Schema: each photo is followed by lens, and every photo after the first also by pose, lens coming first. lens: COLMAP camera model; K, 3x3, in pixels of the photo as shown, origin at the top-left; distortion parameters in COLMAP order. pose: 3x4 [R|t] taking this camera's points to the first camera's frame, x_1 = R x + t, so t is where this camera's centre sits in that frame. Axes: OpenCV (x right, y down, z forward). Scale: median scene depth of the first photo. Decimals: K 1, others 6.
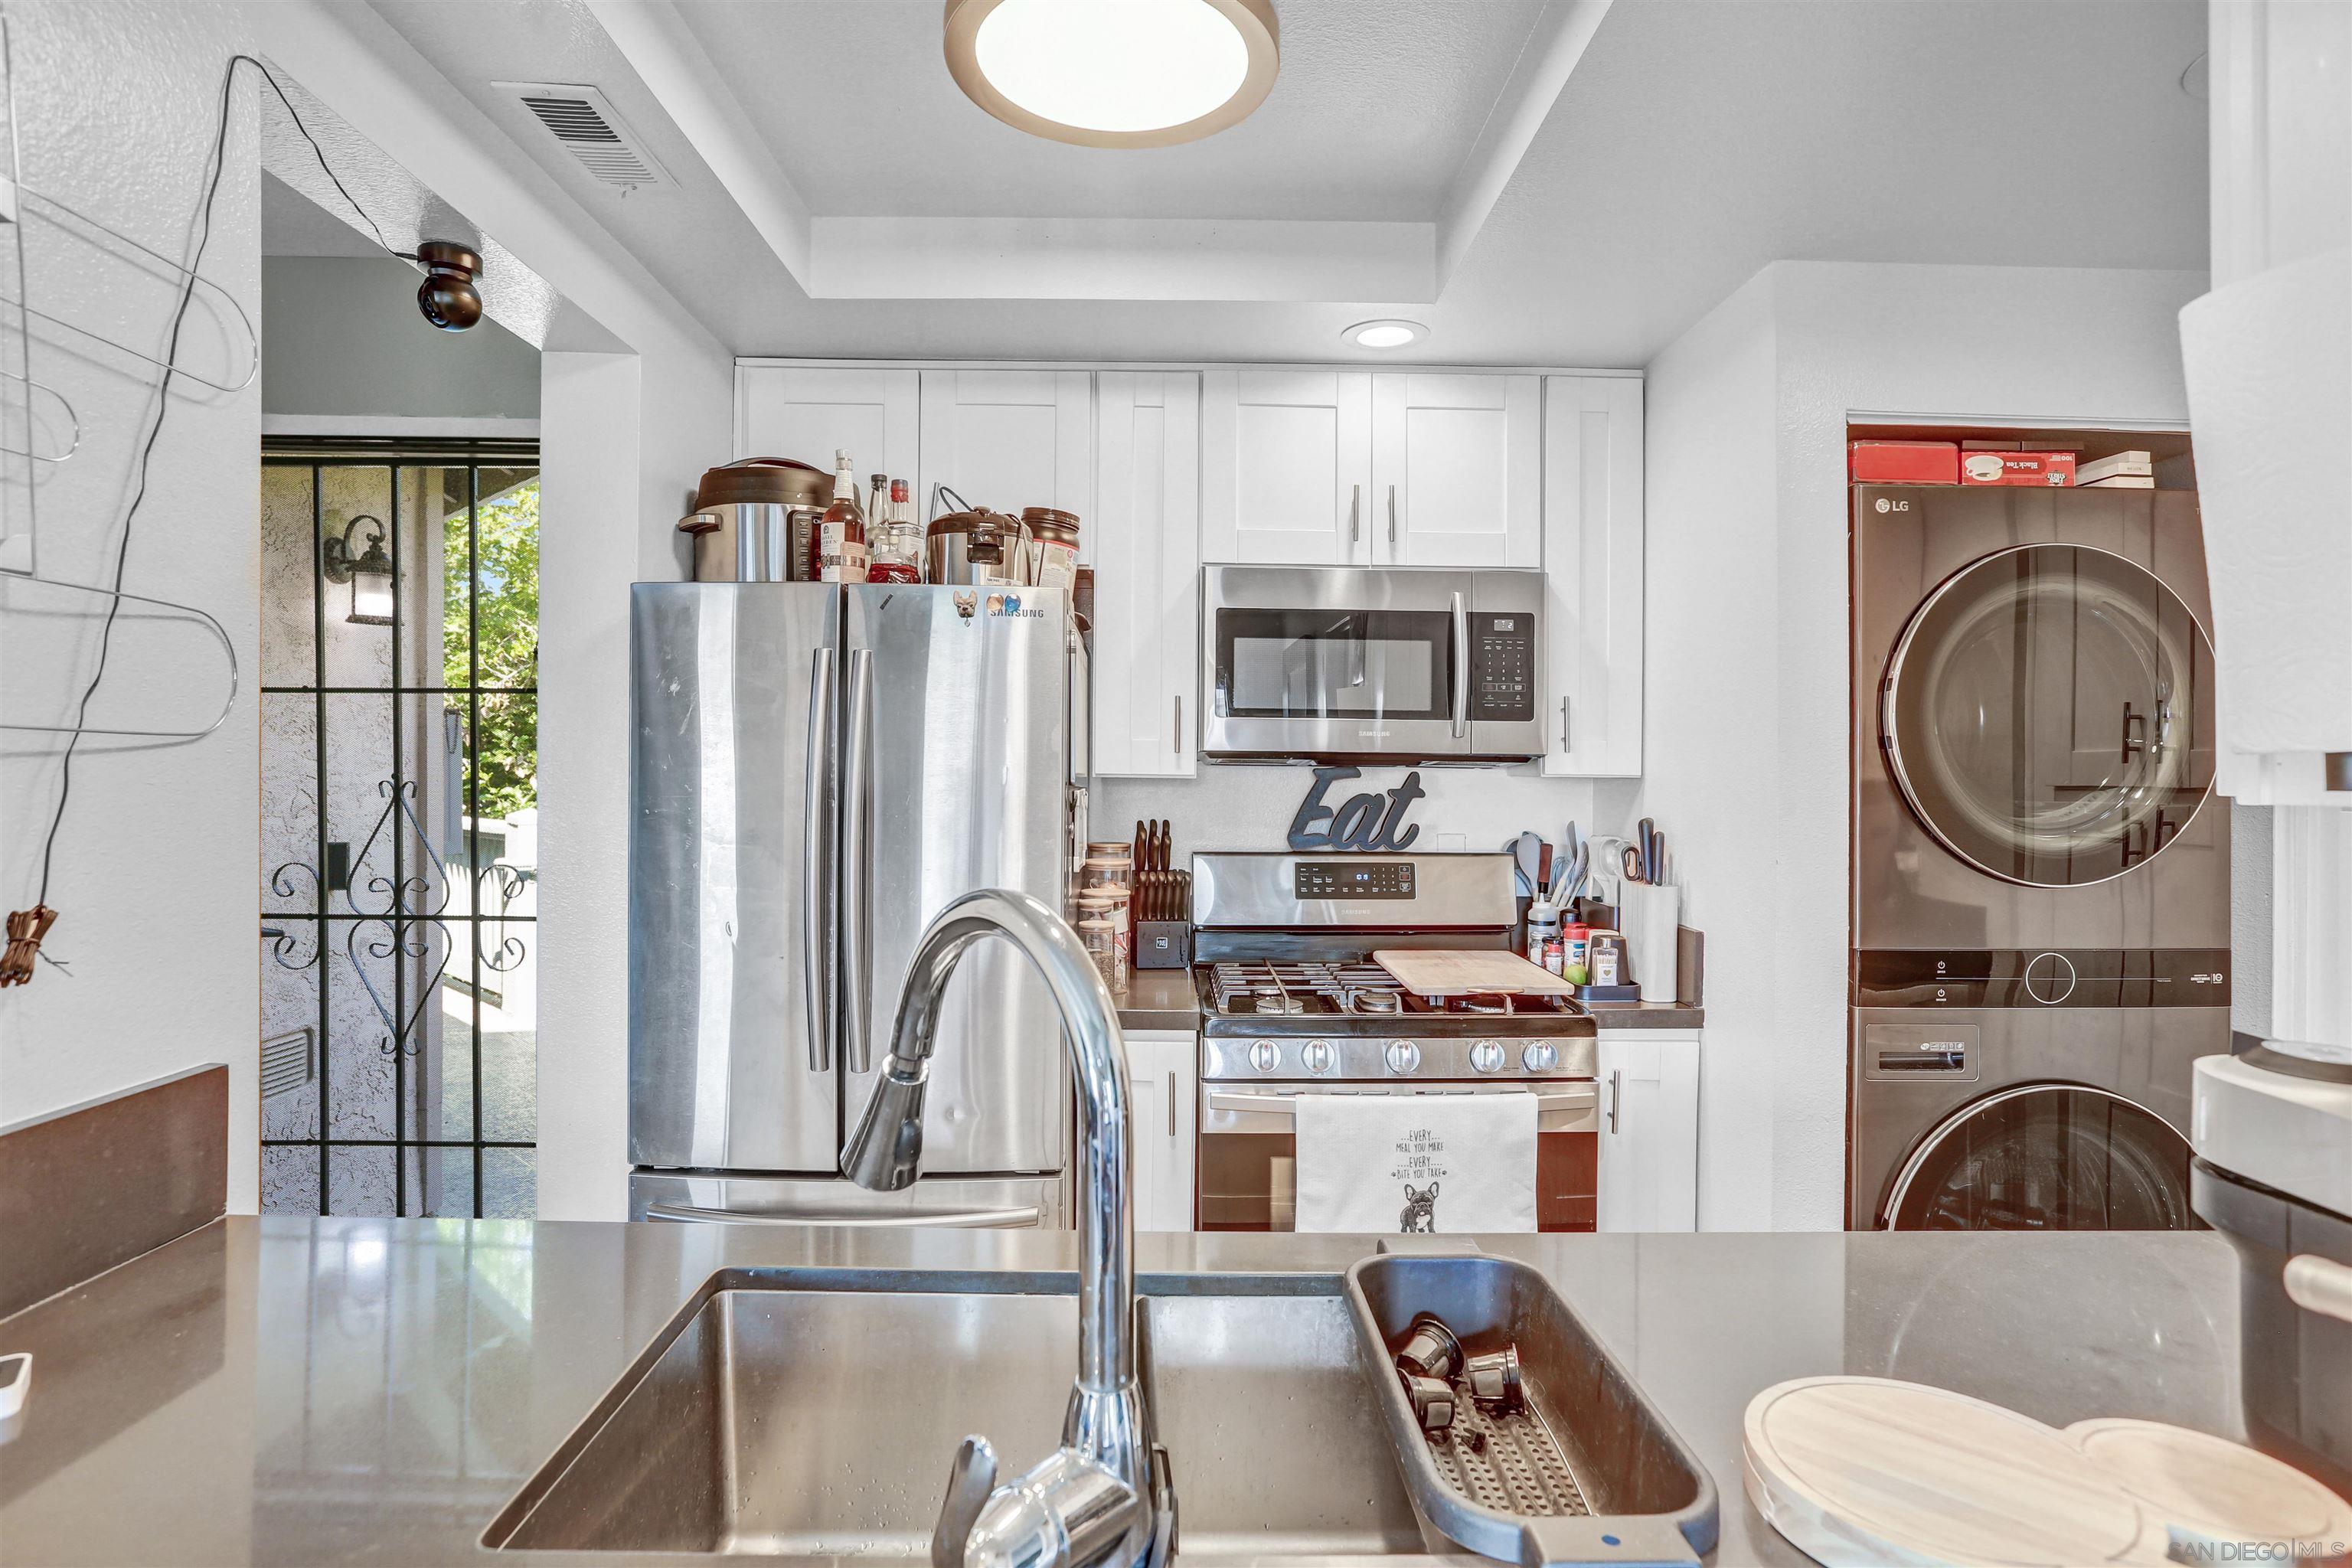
lens RADIAL K [[1250.9, 0, 1204.1], [0, 1250.9, 756.5], [0, 0, 1]] dist [-0.003591, 0.001377]
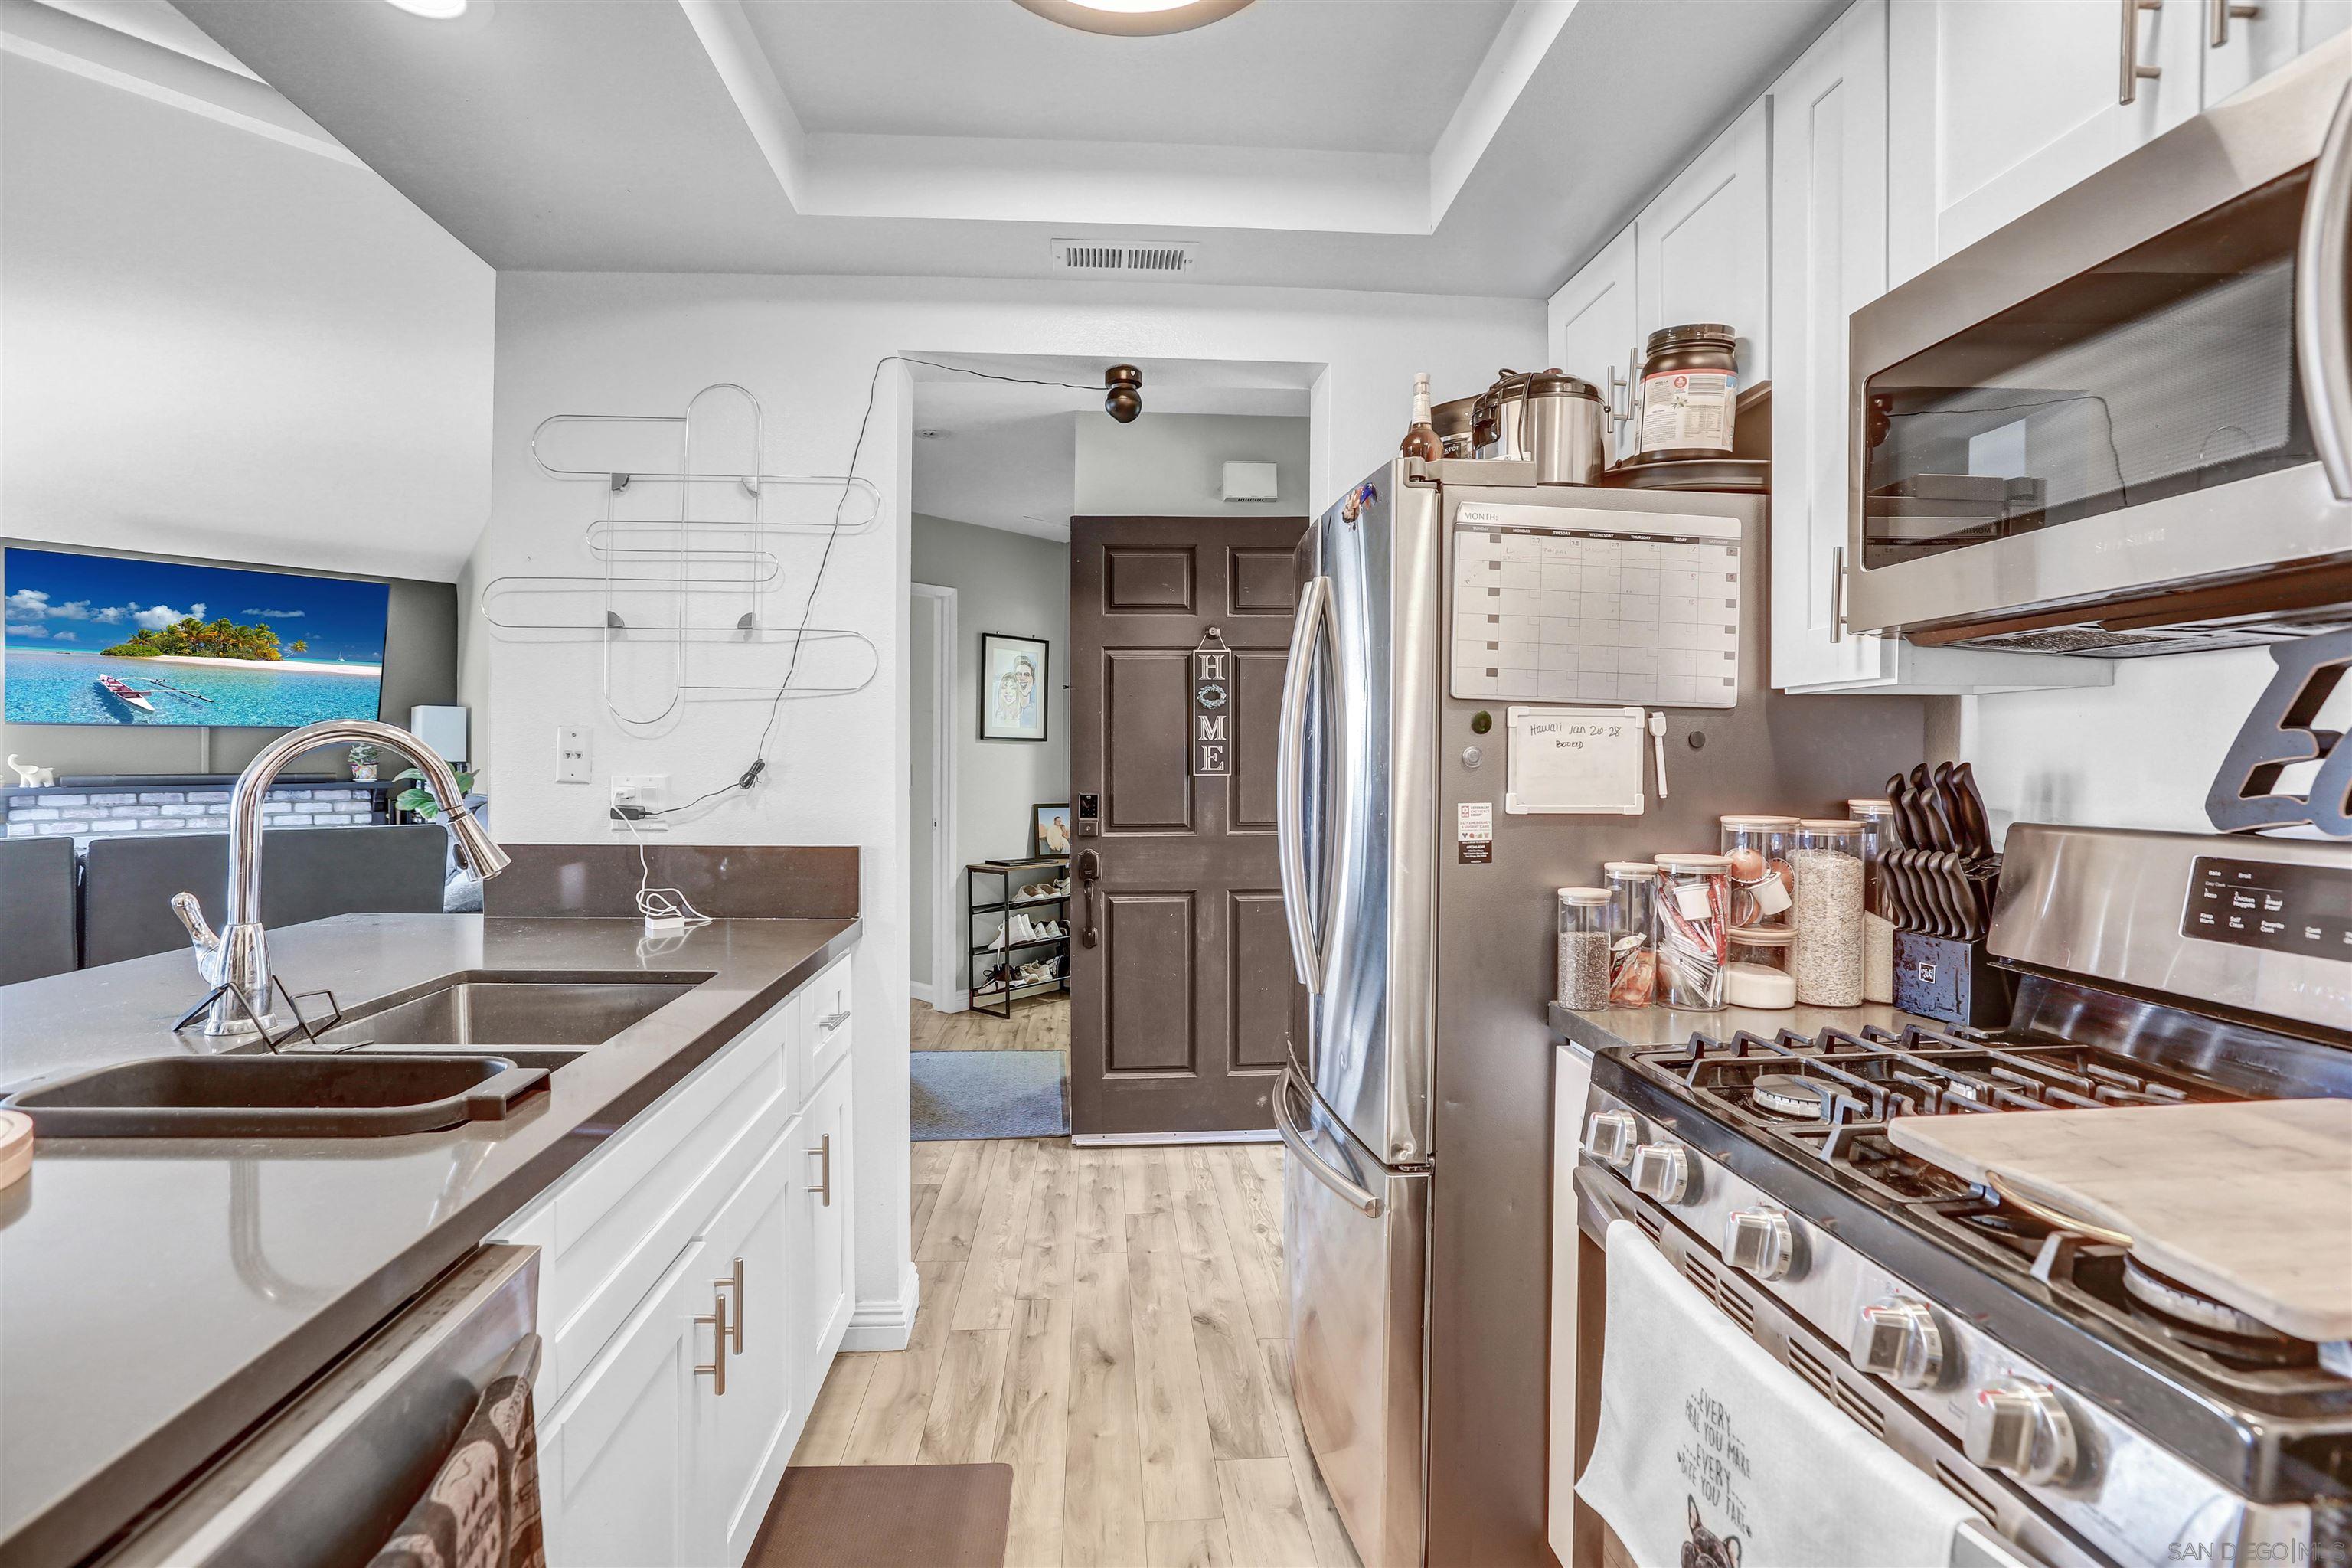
lens RADIAL K [[1098.3, 0, 1180.0], [0, 1098.3, 773.9], [0, 0, 1]] dist [-0.031358, 0.008704]
pose [[0.017968, 0.011078, -0.999777, 0.512357], [0.004218, 0.999929, 0.011155, 0.053987], [0.999830, -0.004417, 0.017920, 0.690703]]
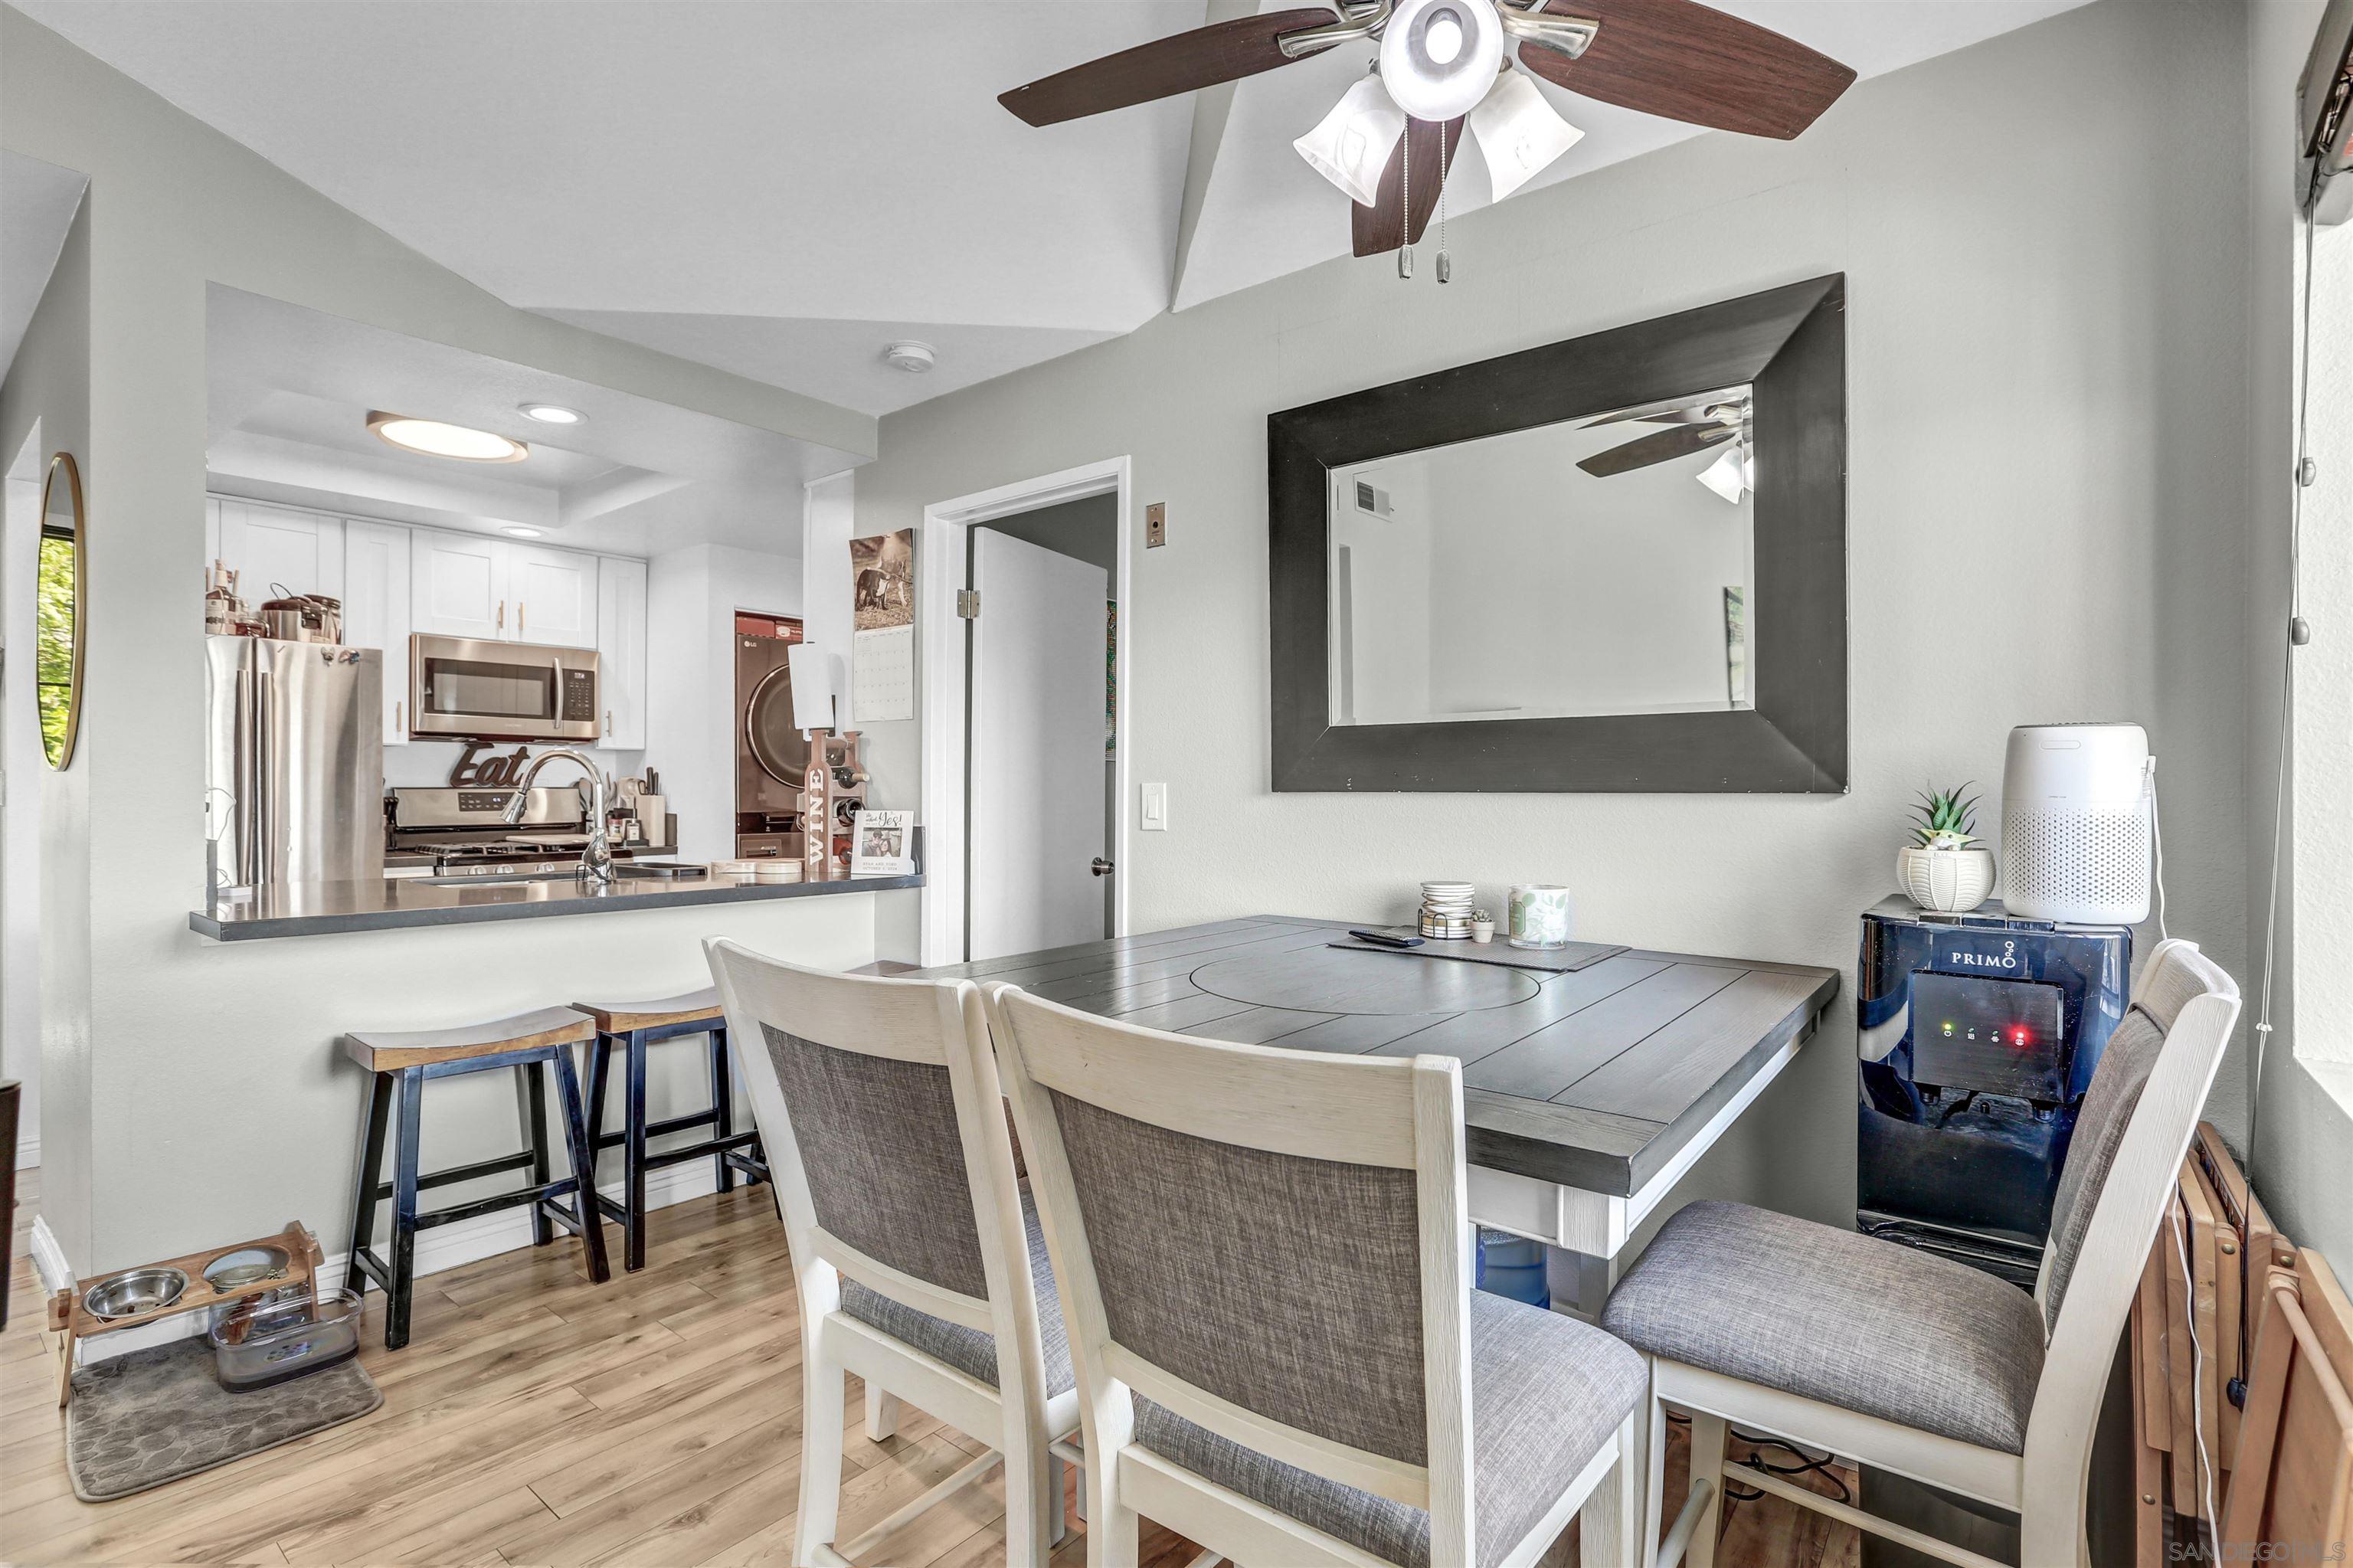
lens RADIAL K [[1098.8, 0, 1186.3], [0, 1098.8, 807.7], [0, 0, 1]] dist [-0.031358, 0.008704]
pose [[0.659076, -0.018301, 0.751853, -0.484307], [-0.008729, 0.999450, 0.031980, 0.051691], [-0.752026, -0.027640, 0.658554, -1.013160]]
